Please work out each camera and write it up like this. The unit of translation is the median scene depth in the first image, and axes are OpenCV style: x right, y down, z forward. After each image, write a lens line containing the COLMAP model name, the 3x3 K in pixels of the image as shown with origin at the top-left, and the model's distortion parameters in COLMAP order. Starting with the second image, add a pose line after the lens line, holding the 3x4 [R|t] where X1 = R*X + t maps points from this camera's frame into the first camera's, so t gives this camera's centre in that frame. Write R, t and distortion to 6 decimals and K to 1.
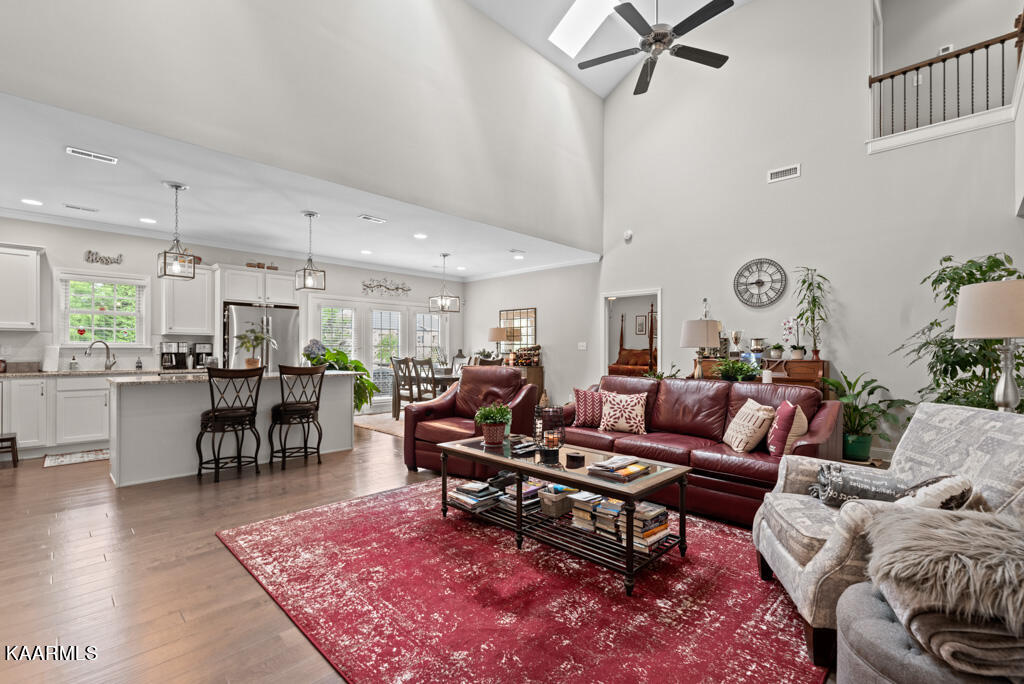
lens RADIAL K [[454.3, 0, 515.0], [0, 454.3, 349.5], [0, 0, 1]] dist [-0.001071, 0.000628]
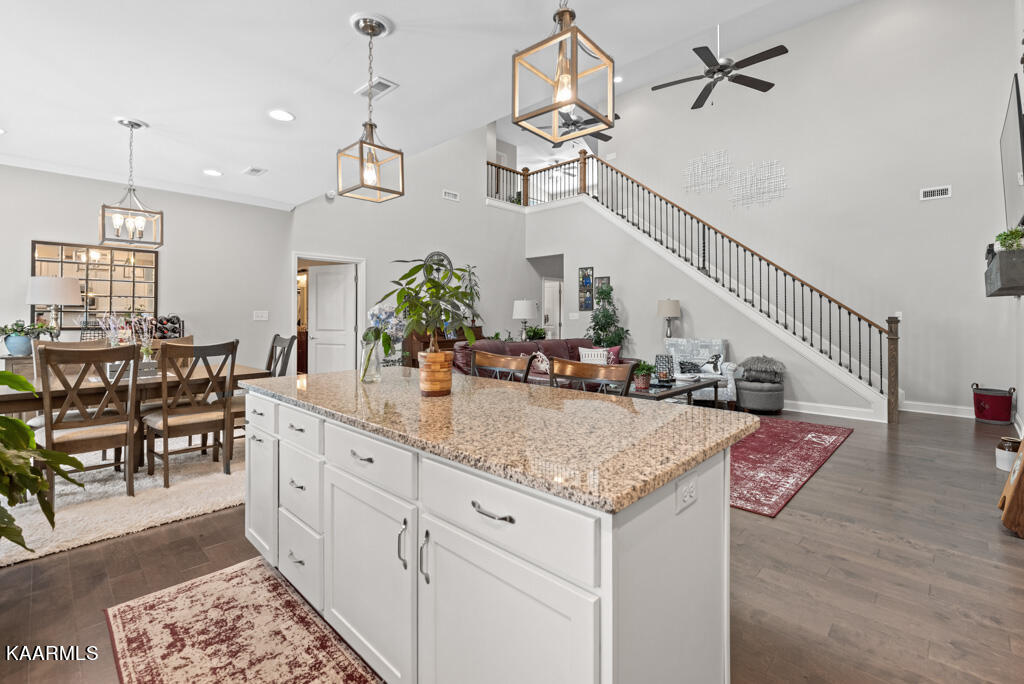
lens RADIAL K [[454.3, 0, 520.5], [0, 454.3, 317.5], [0, 0, 1]] dist [-0.001071, 0.000628]
pose [[-0.007573, -0.003921, 0.999964, -1.531262], [-0.000931, 0.999992, 0.003914, -0.021831], [-0.999971, -0.000902, -0.007577, 1.460779]]
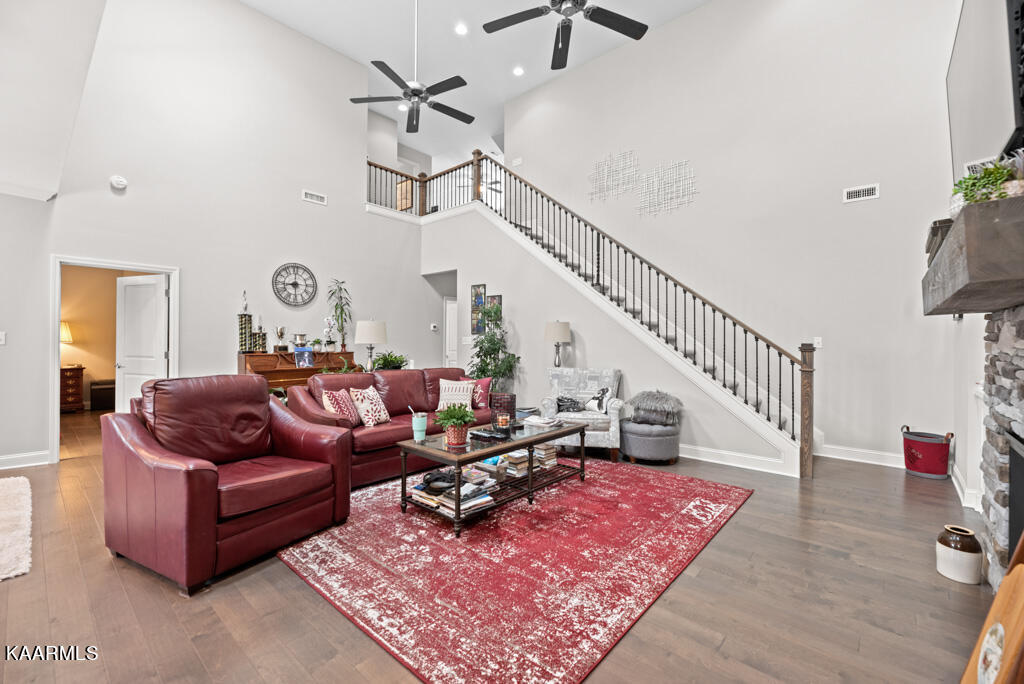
lens RADIAL K [[424.8, 0, 517.0], [0, 424.8, 342.3], [0, 0, 1]] dist [-0.000455, 0.000137]
pose [[-0.055099, -0.006177, 0.998462, -1.037523], [-0.005897, 0.999965, 0.005860, -0.025415], [-0.998464, -0.005565, -0.055133, 0.967751]]
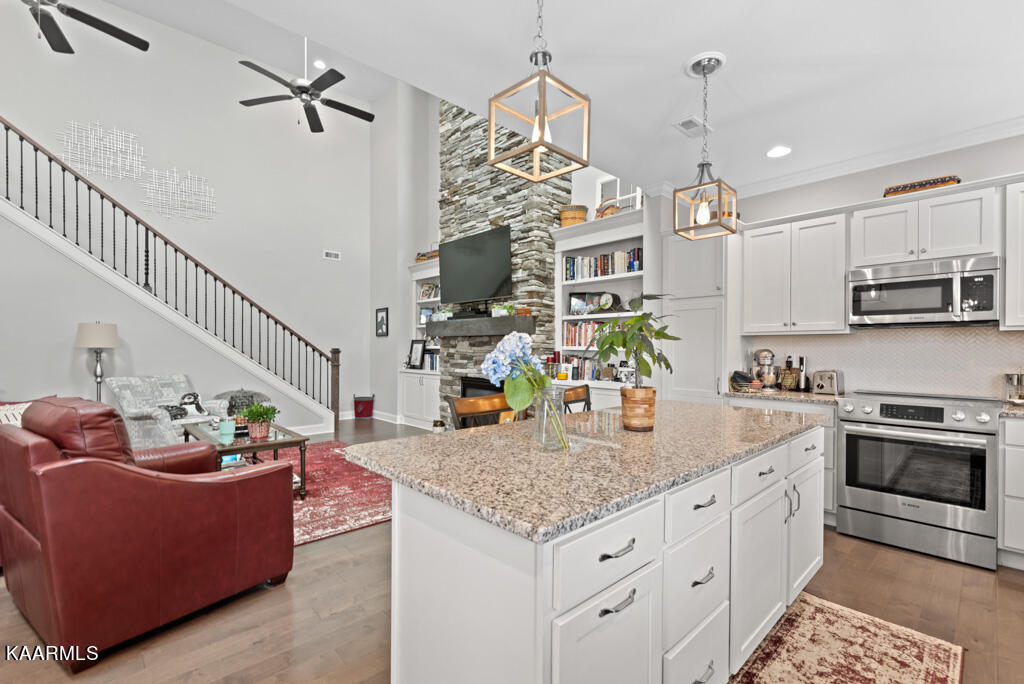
lens RADIAL K [[454.3, 0, 515.7], [0, 454.3, 349.9], [0, 0, 1]] dist [-0.001071, 0.000628]
pose [[-0.999211, -0.005419, 0.039337, -0.766612], [-0.005325, 0.999983, 0.002505, -0.020550], [-0.039350, 0.002294, -0.999223, 2.210339]]
